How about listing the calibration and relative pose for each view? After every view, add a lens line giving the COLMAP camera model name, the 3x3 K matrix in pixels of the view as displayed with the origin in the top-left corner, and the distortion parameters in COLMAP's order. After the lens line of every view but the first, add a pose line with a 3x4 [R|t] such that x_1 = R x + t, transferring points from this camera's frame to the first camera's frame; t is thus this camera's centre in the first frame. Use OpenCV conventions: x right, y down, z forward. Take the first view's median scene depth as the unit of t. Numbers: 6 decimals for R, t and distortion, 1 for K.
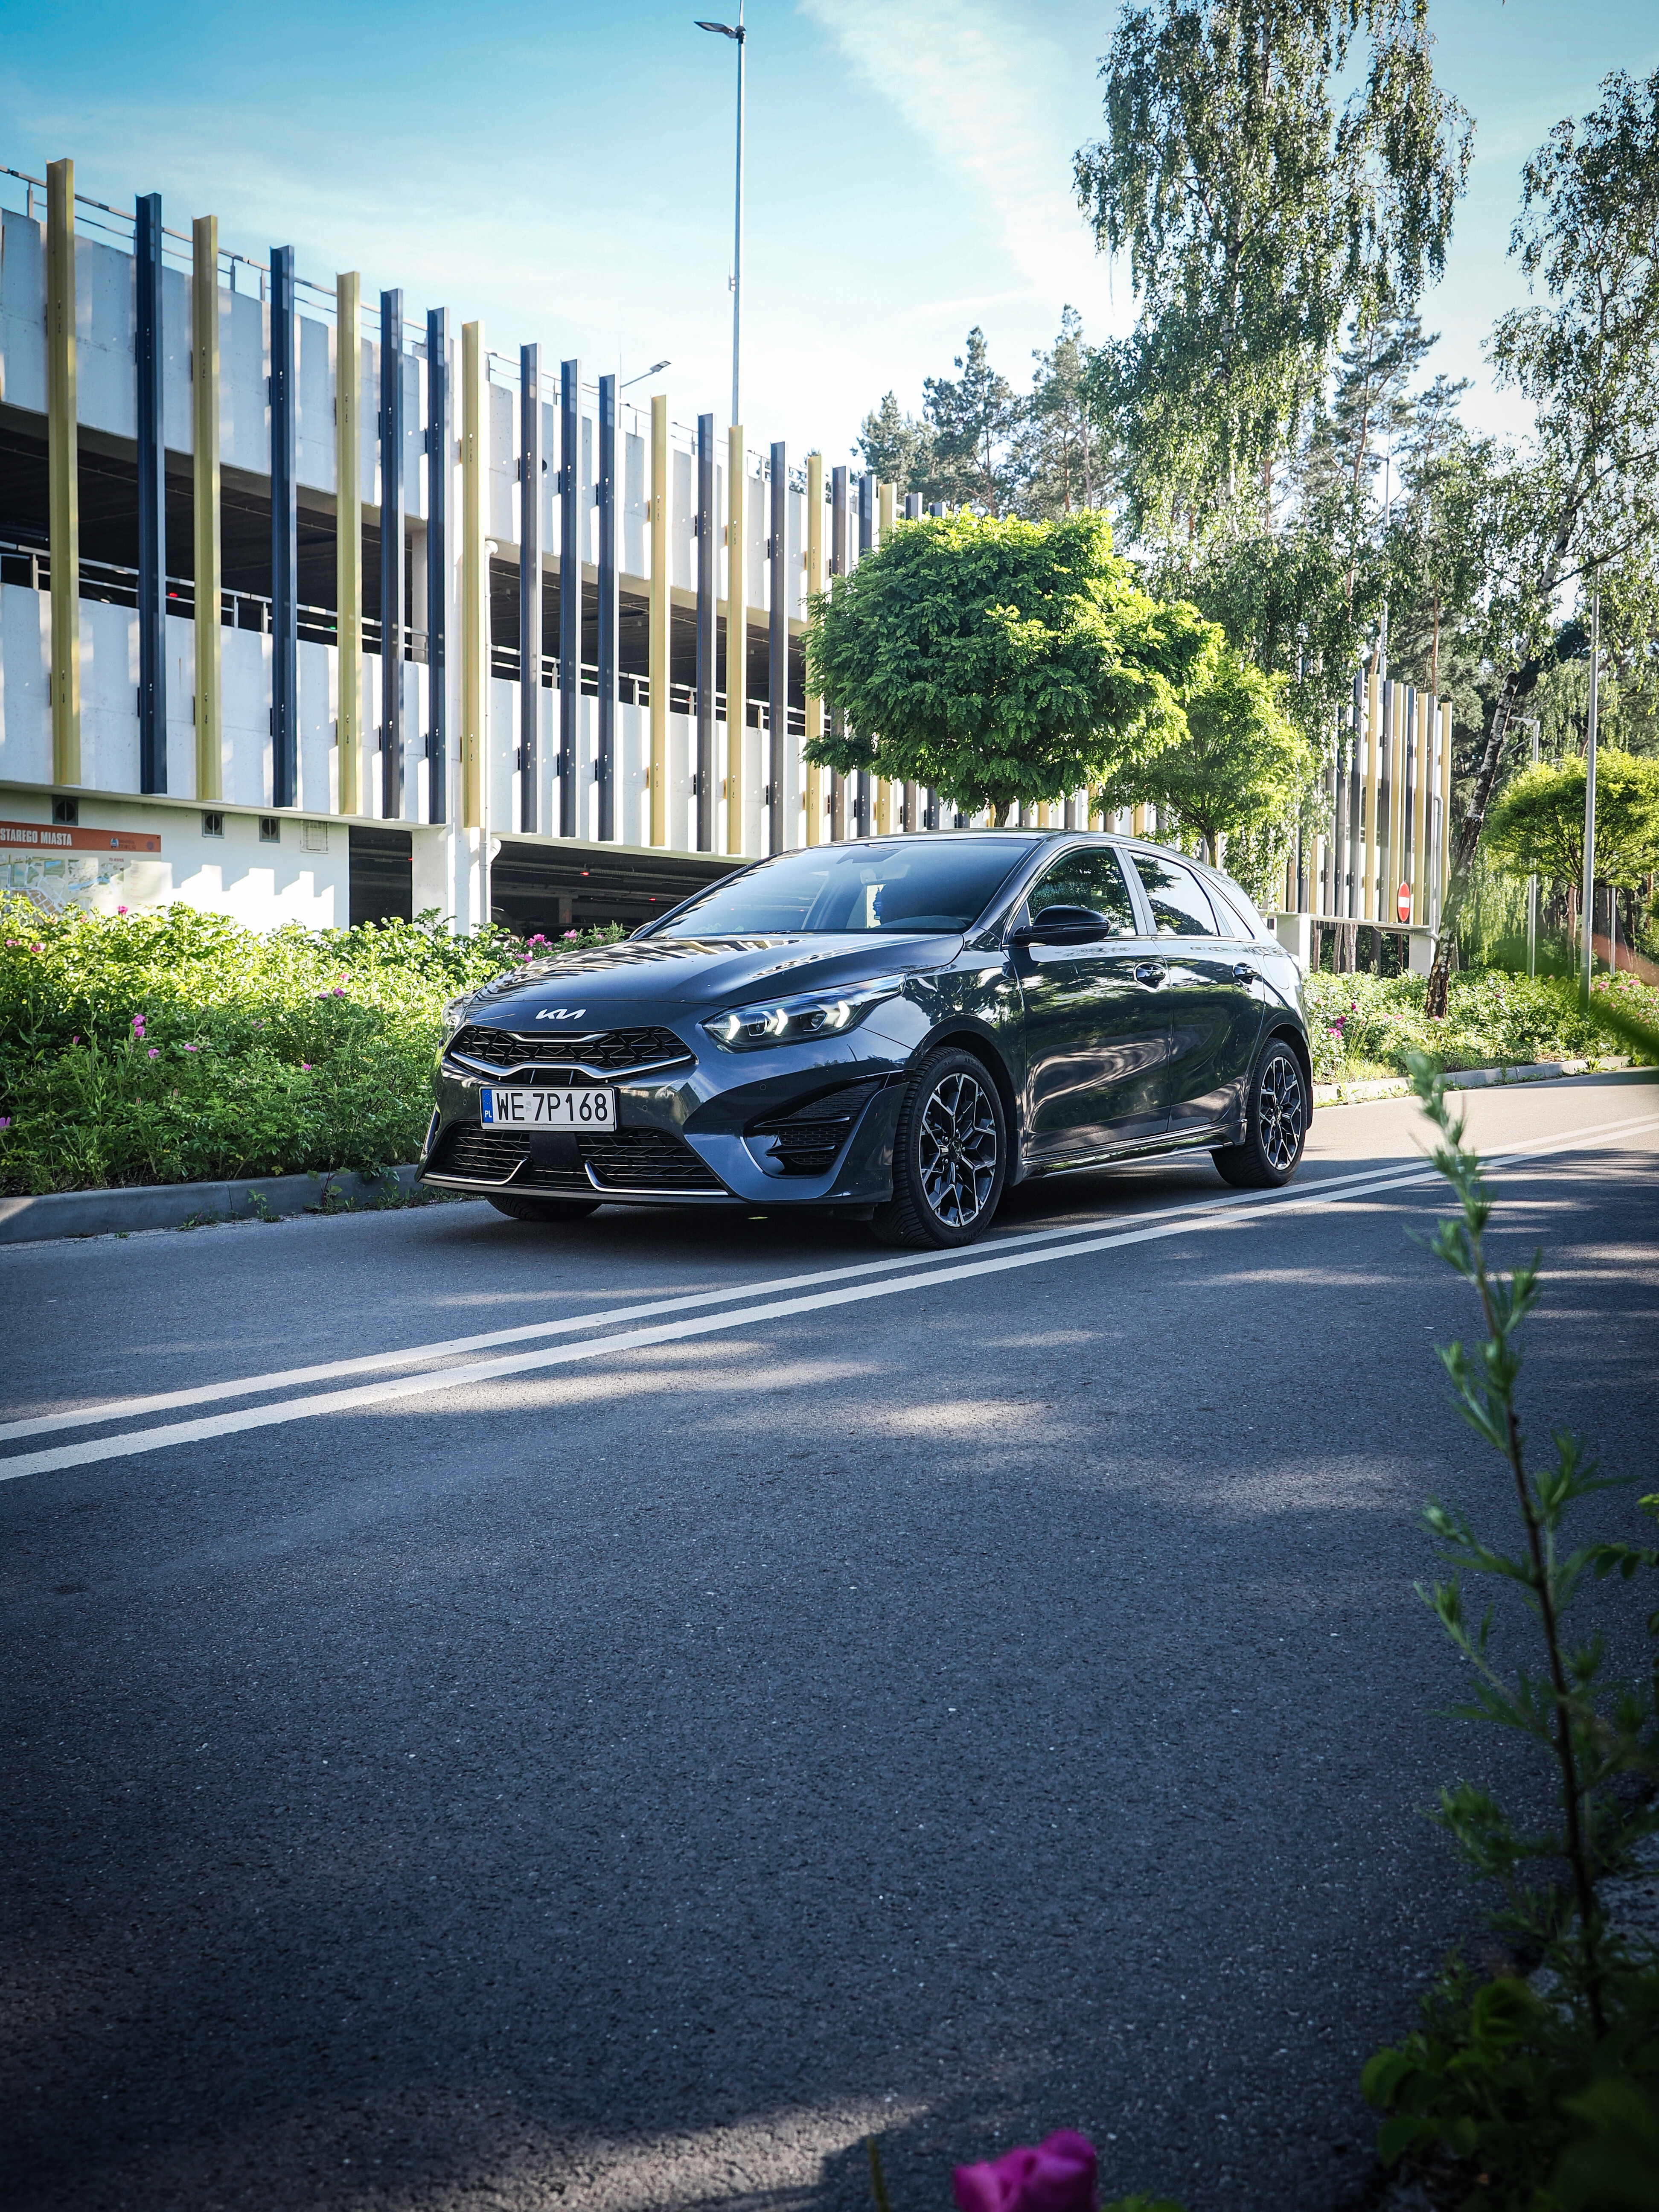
lens RADIAL K [[2027.3, 0, 839.7], [0, 2027.3, 1095.4], [0, 0, 1]] dist [0.017483, -0.001259]
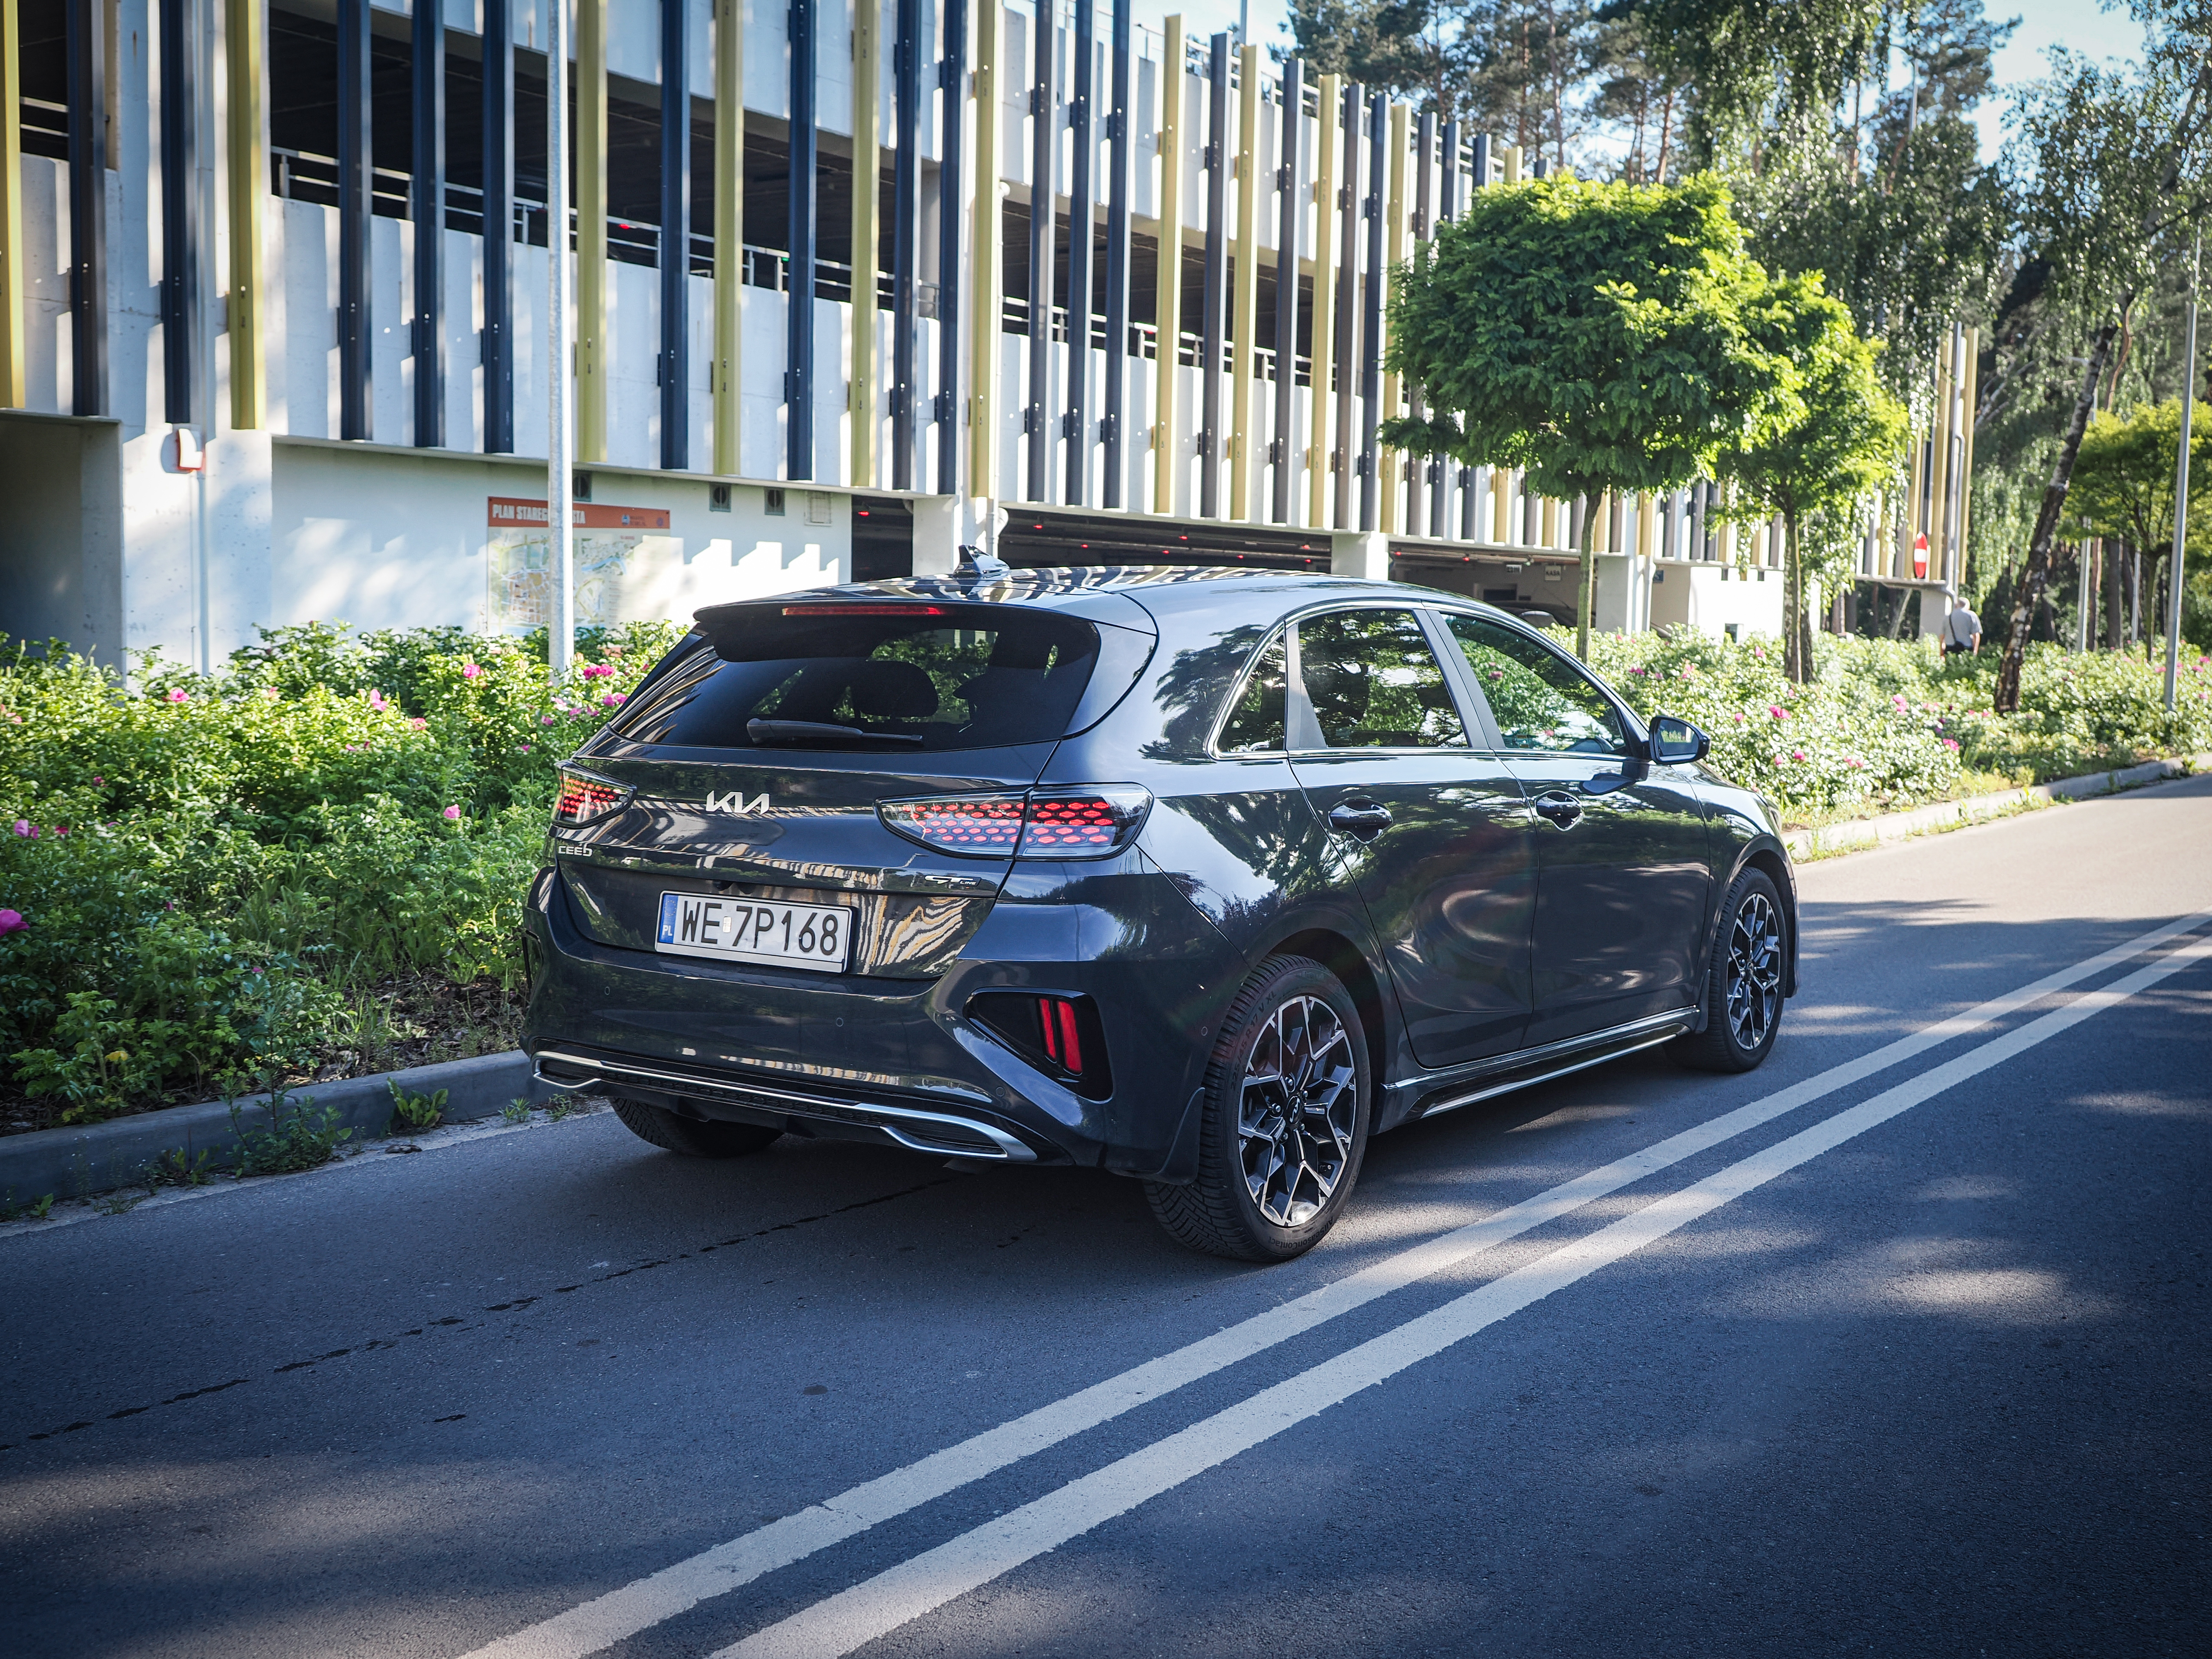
lens RADIAL K [[2289.6, 0, 1136.4], [0, 2289.6, 819.0], [0, 0, 1]] dist [0.022251, 0.000000]
pose [[0.999555, 0.014873, -0.025871, -0.085931], [-0.013922, 0.999235, 0.036548, -0.026359], [0.026395, -0.036172, 0.998997, -0.045399]]
